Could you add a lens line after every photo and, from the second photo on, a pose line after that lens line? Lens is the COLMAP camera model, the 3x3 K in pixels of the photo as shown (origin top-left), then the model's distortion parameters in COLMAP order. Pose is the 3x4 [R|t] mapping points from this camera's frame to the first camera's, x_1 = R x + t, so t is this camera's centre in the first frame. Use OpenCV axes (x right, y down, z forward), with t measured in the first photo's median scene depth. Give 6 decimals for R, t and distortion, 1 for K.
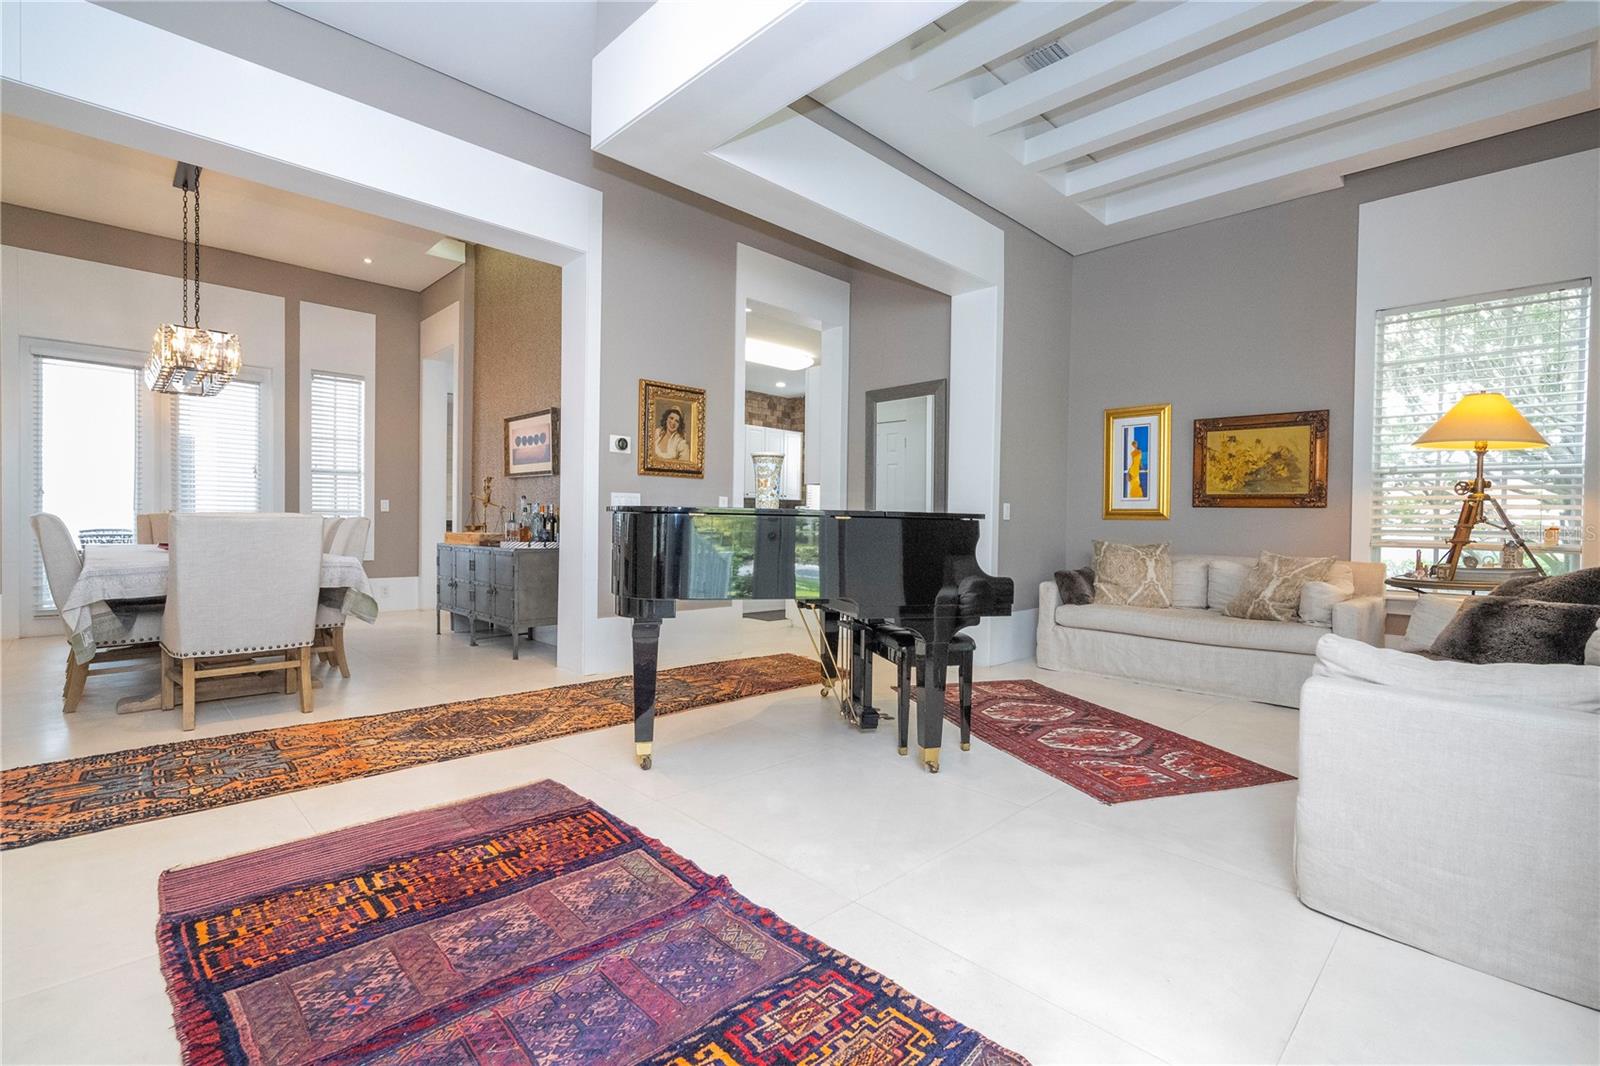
lens RADIAL K [[722.9, 0, 805.1], [0, 722.9, 532.8], [0, 0, 1]] dist [-0.006942, 0.003443]
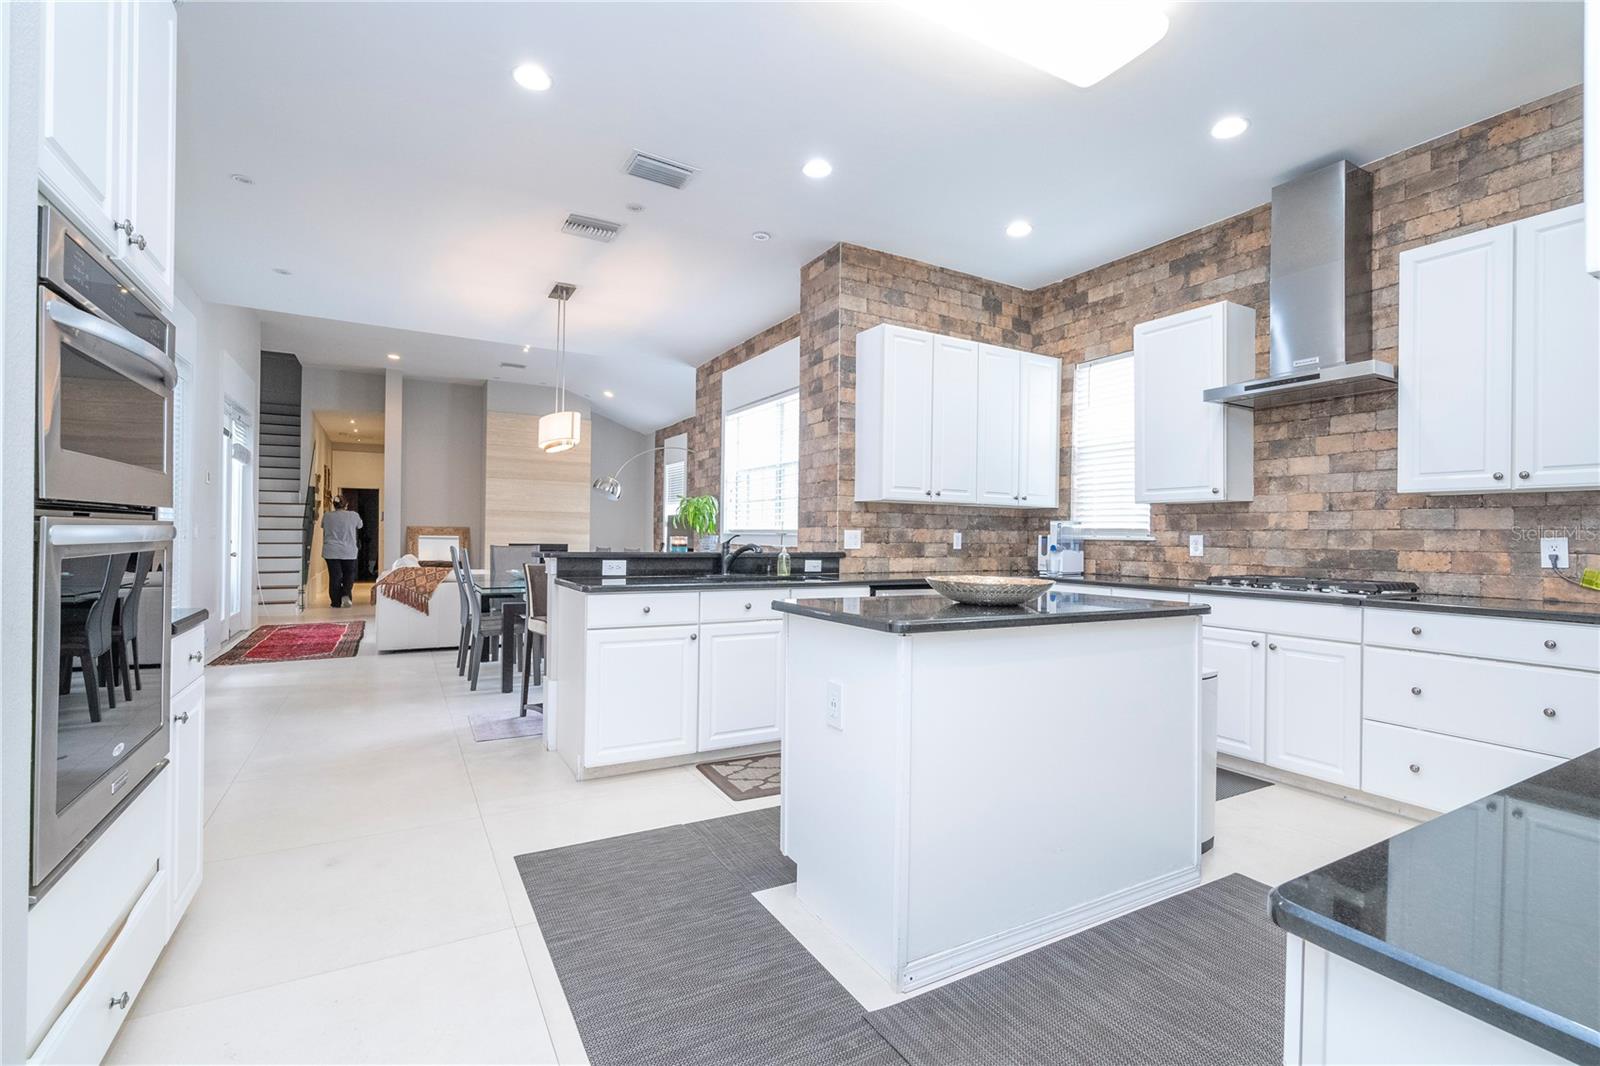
lens RADIAL K [[722.9, 0, 801.0], [0, 722.9, 536.8], [0, 0, 1]] dist [-0.006942, 0.003443]
pose [[0.965373, 0.000718, -0.260872, -0.133141], [-0.004748, 0.999879, -0.014817, -0.059641], [0.260830, 0.015542, 0.965260, 1.621625]]
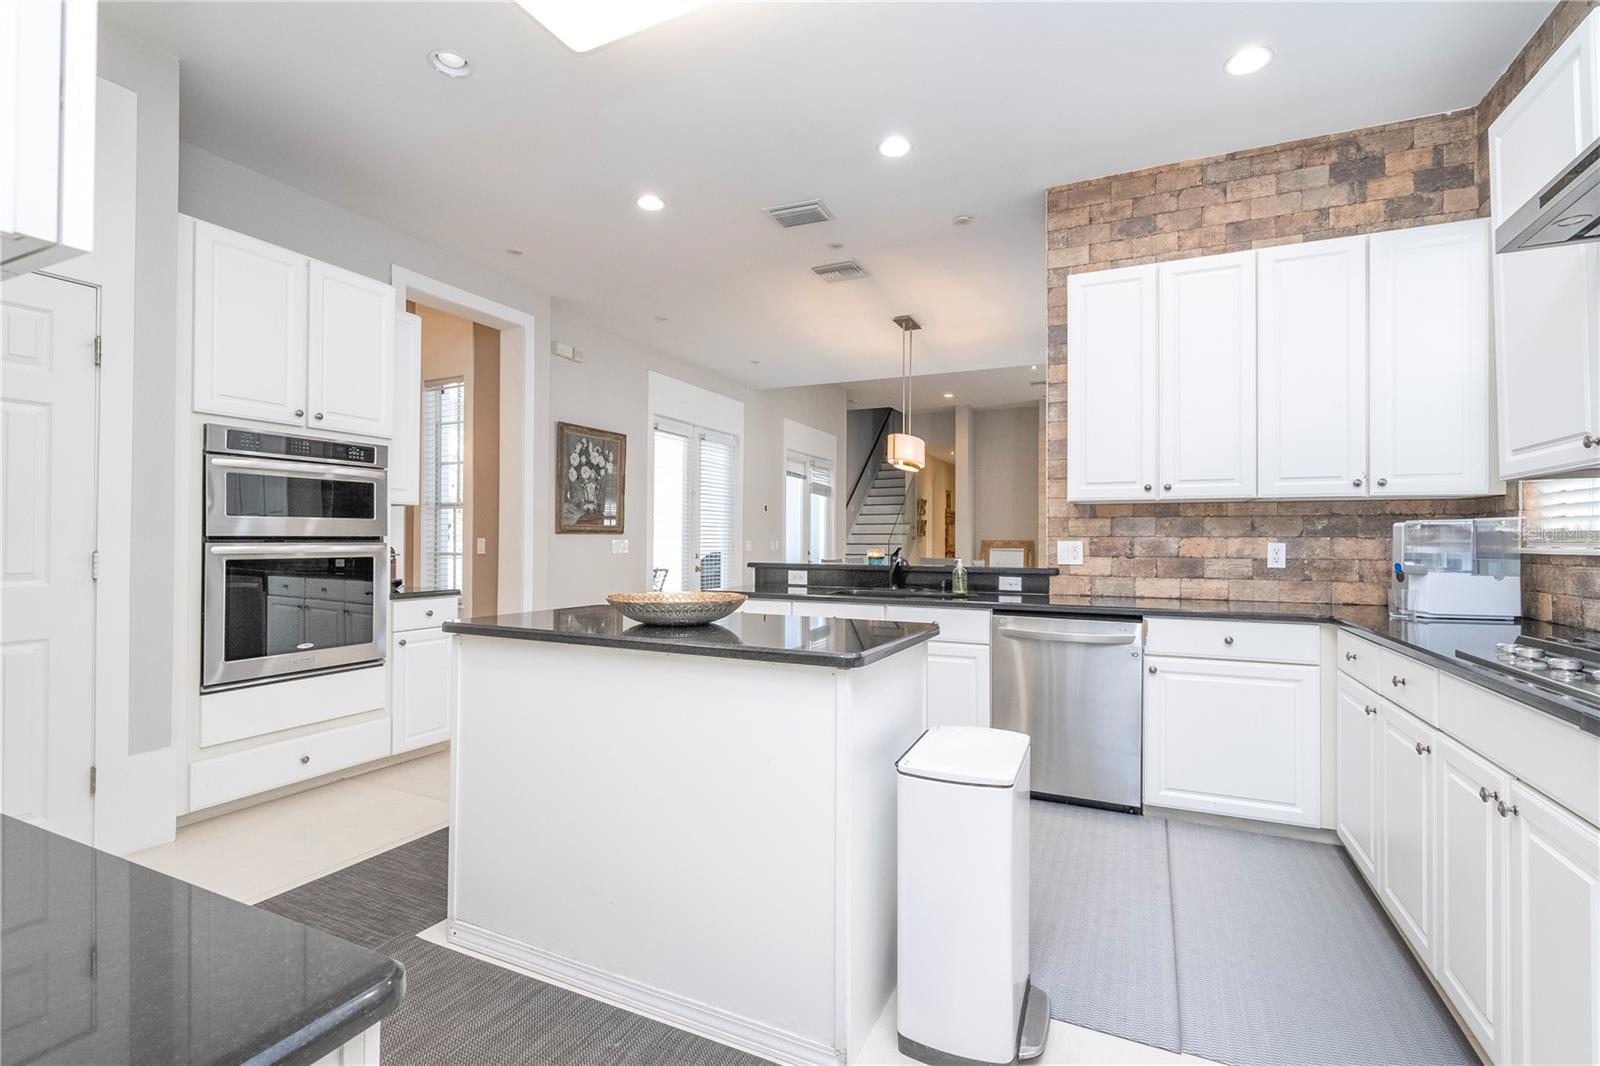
lens RADIAL K [[722.9, 0, 793.0], [0, 722.9, 530.5], [0, 0, 1]] dist [-0.006942, 0.003443]
pose [[0.338168, -0.025458, -0.940741, 0.438012], [-0.012689, 0.999420, -0.031607, -0.068439], [0.941000, 0.022626, 0.337649, 2.167533]]
